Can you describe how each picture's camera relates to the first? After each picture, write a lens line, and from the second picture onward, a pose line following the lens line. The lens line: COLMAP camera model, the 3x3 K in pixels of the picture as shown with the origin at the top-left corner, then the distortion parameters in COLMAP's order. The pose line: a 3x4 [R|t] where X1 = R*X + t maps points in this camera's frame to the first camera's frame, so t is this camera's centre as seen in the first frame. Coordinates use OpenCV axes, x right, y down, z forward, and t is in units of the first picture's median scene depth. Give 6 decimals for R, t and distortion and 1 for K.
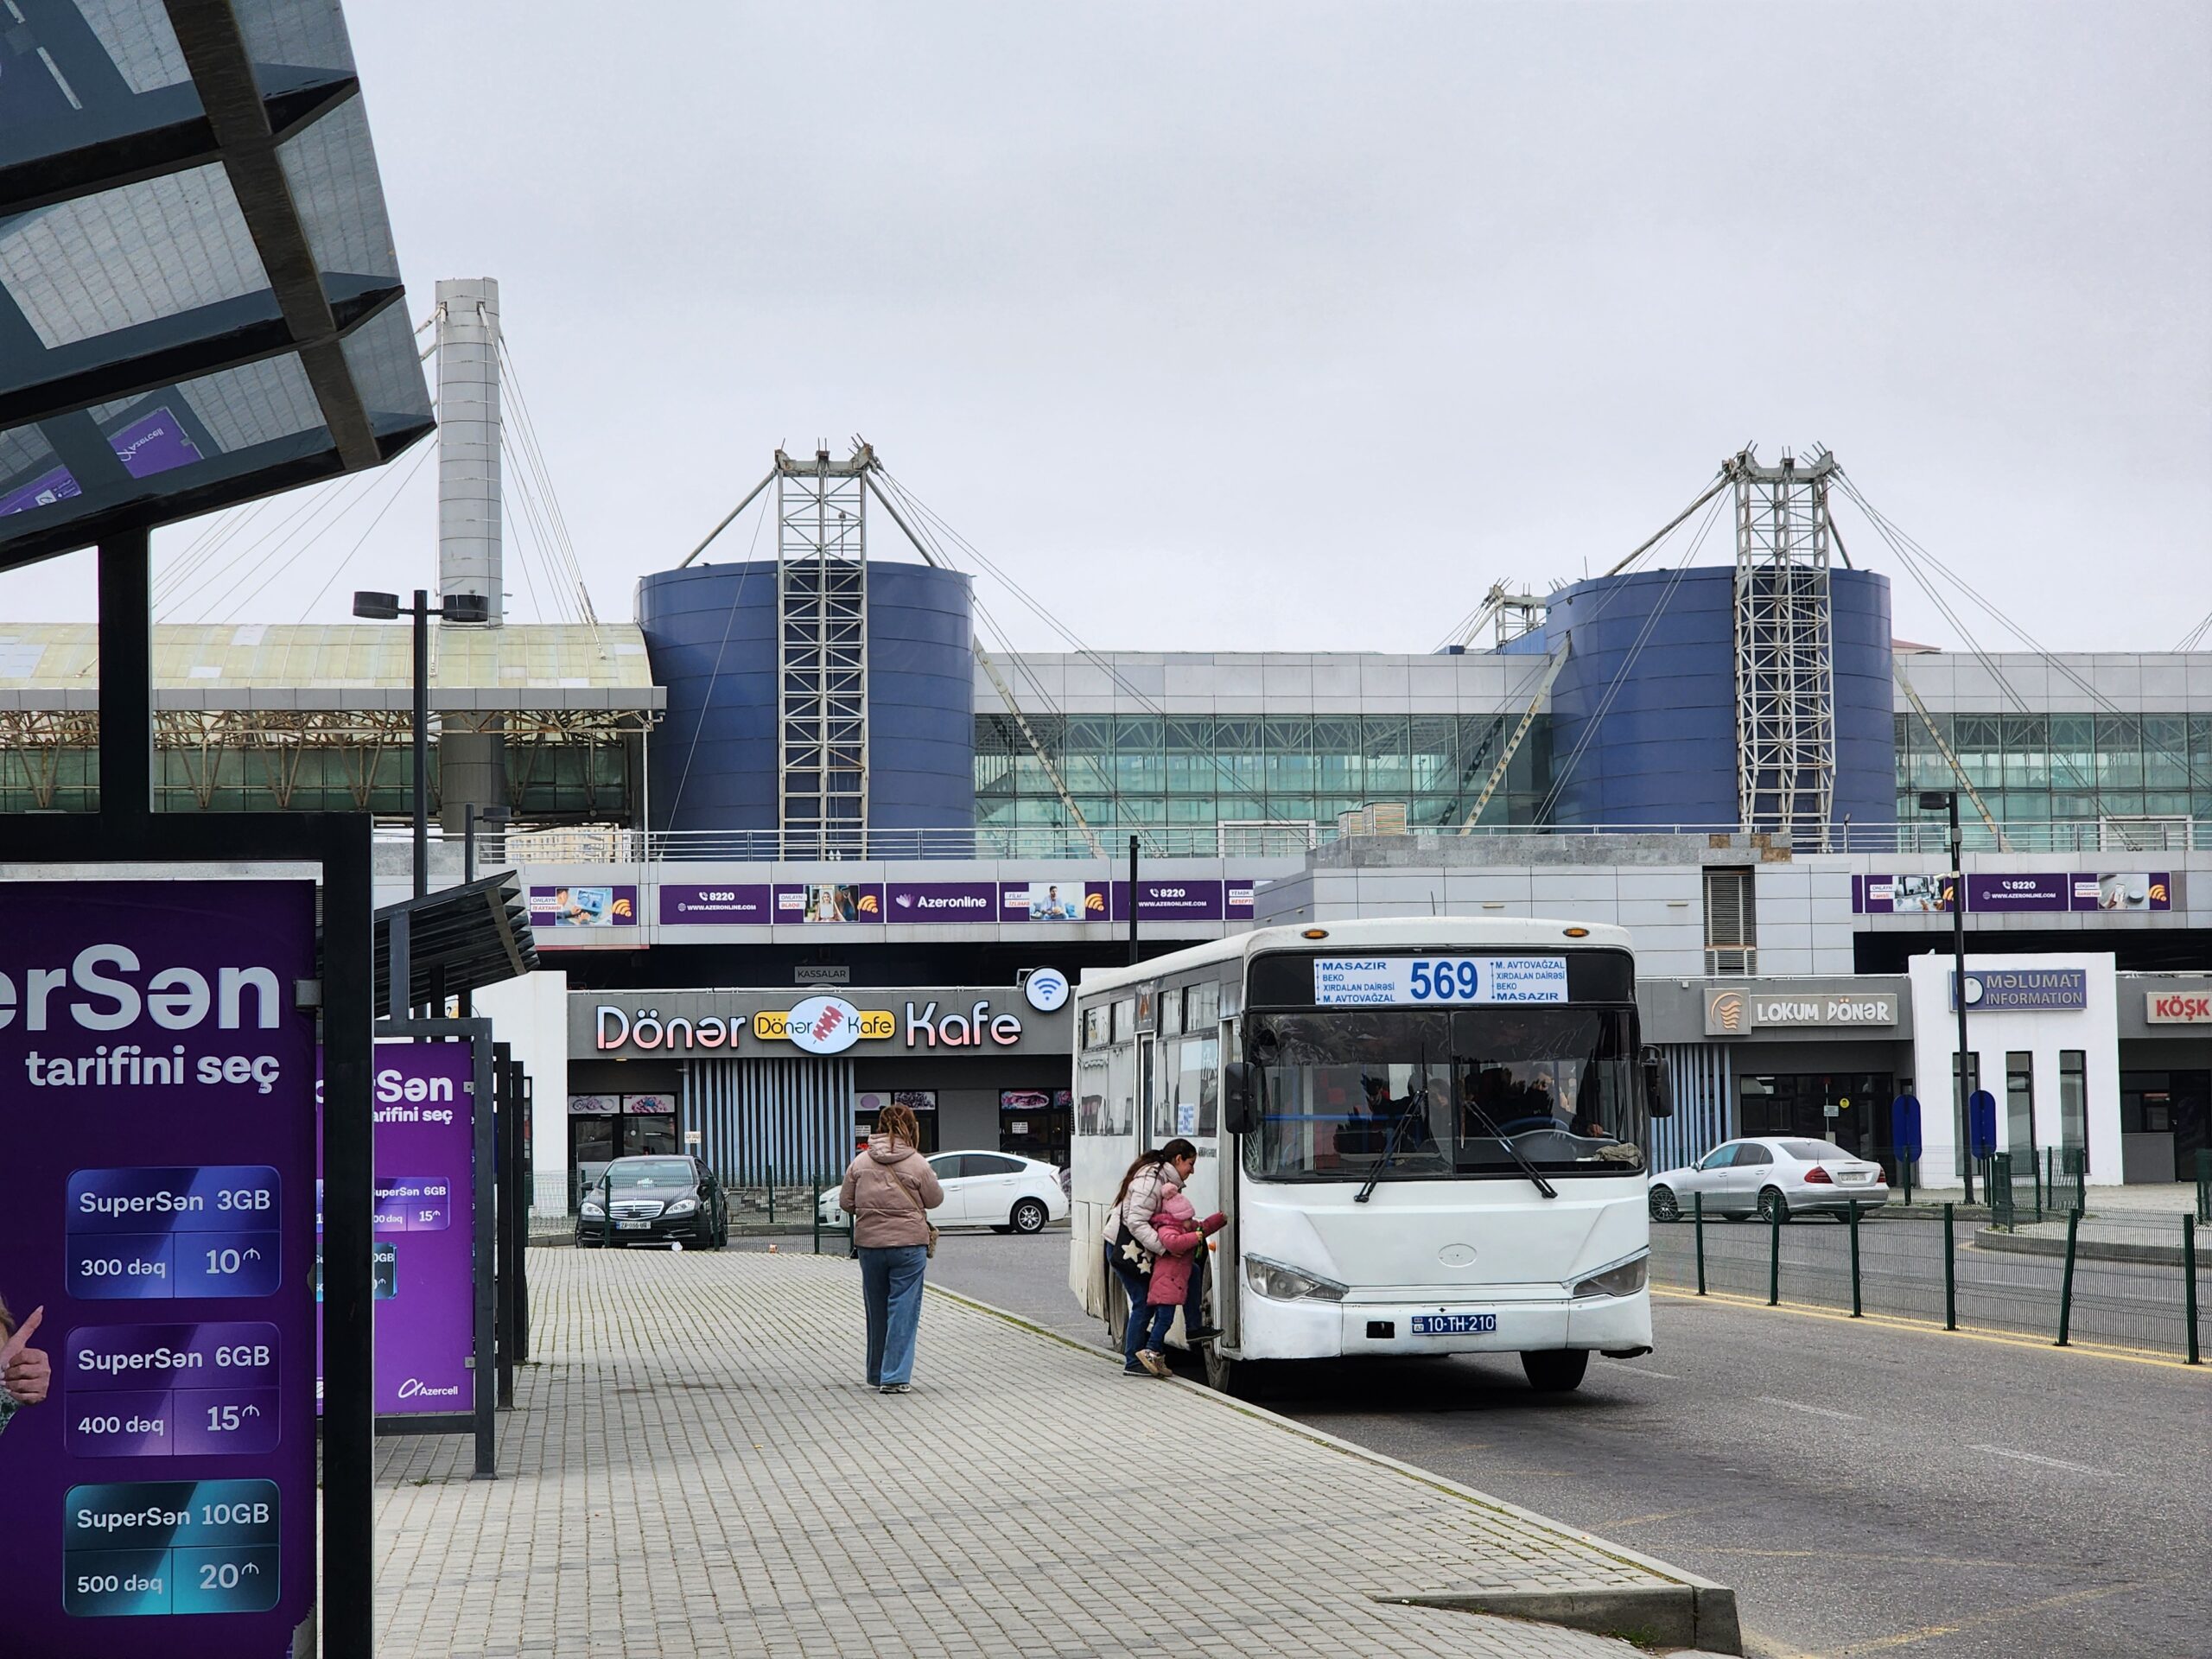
lens RADIAL K [[4380.3, 0, 1105.3], [0, 4380.3, 825.6], [0, 0, 1]] dist [0.190277, 0.000000]
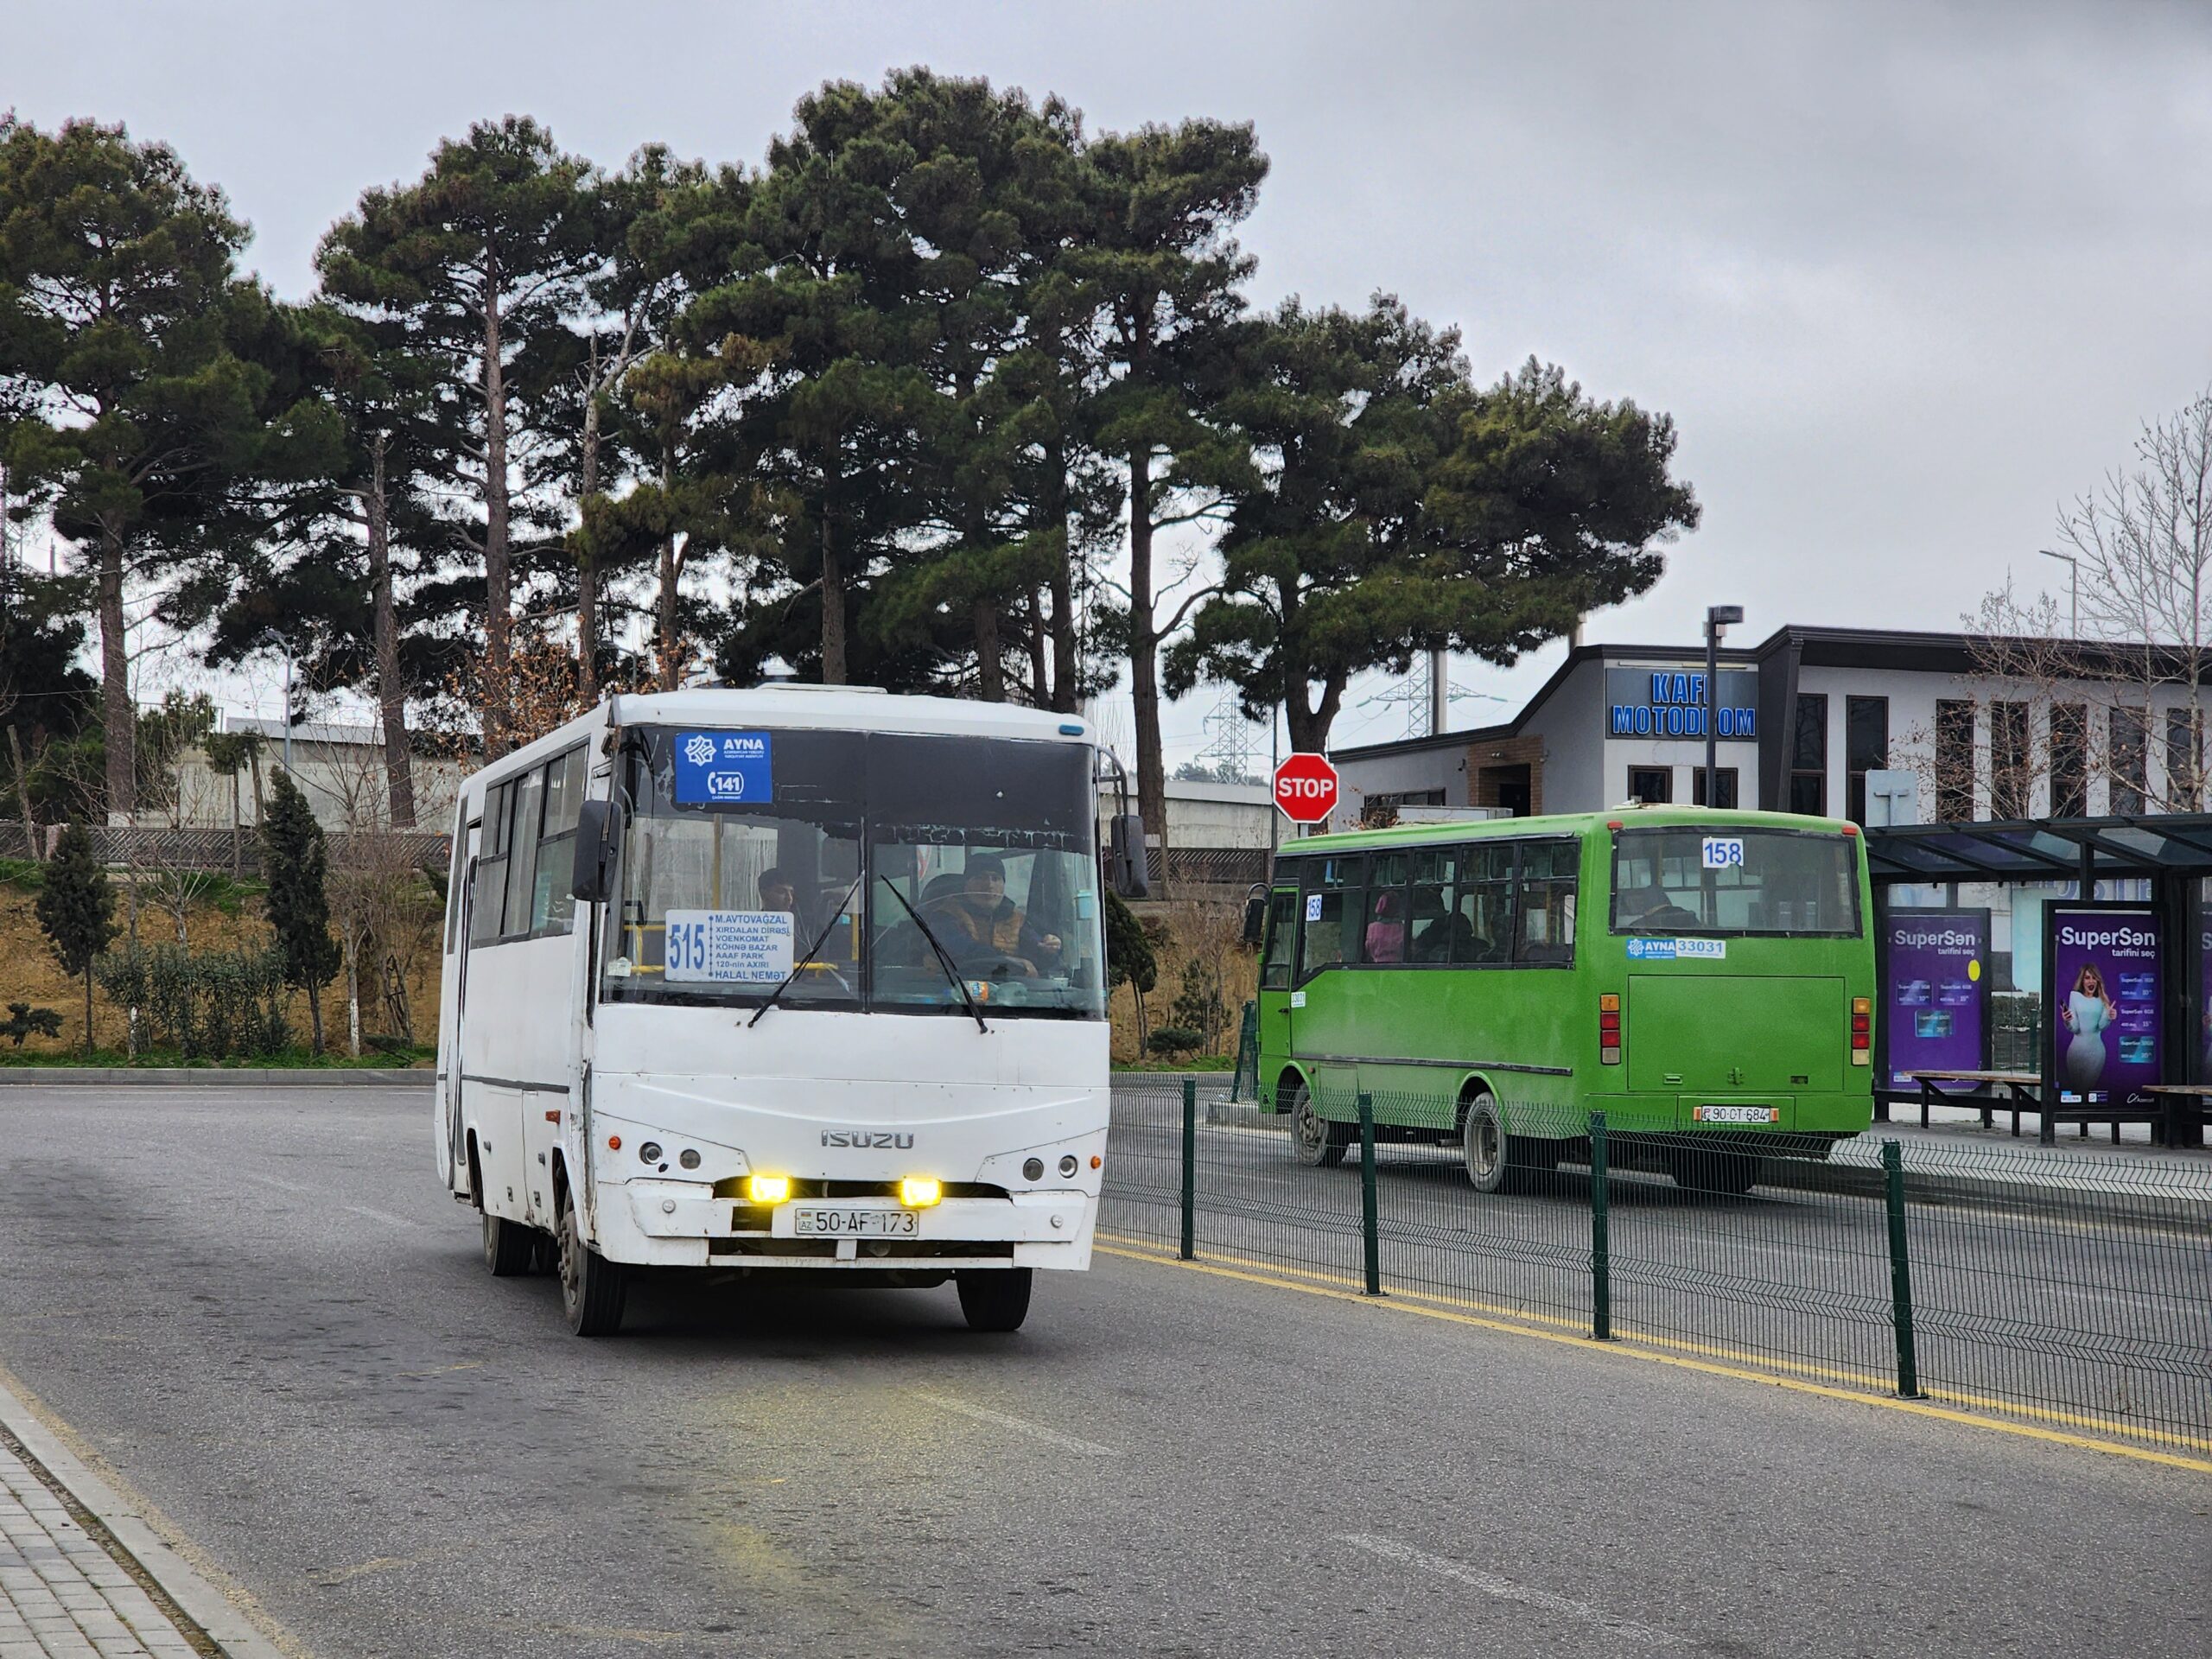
lens RADIAL K [[4380.3, 0, 1045.2], [0, 4380.3, 810.9], [0, 0, 1]] dist [0.190277, 0.000000]
pose [[0.958322, 0.026957, 0.284416, -2.793817], [-0.034897, 0.999129, 0.022884, -0.174668], [-0.283551, -0.031855, 0.958428, -3.394692]]
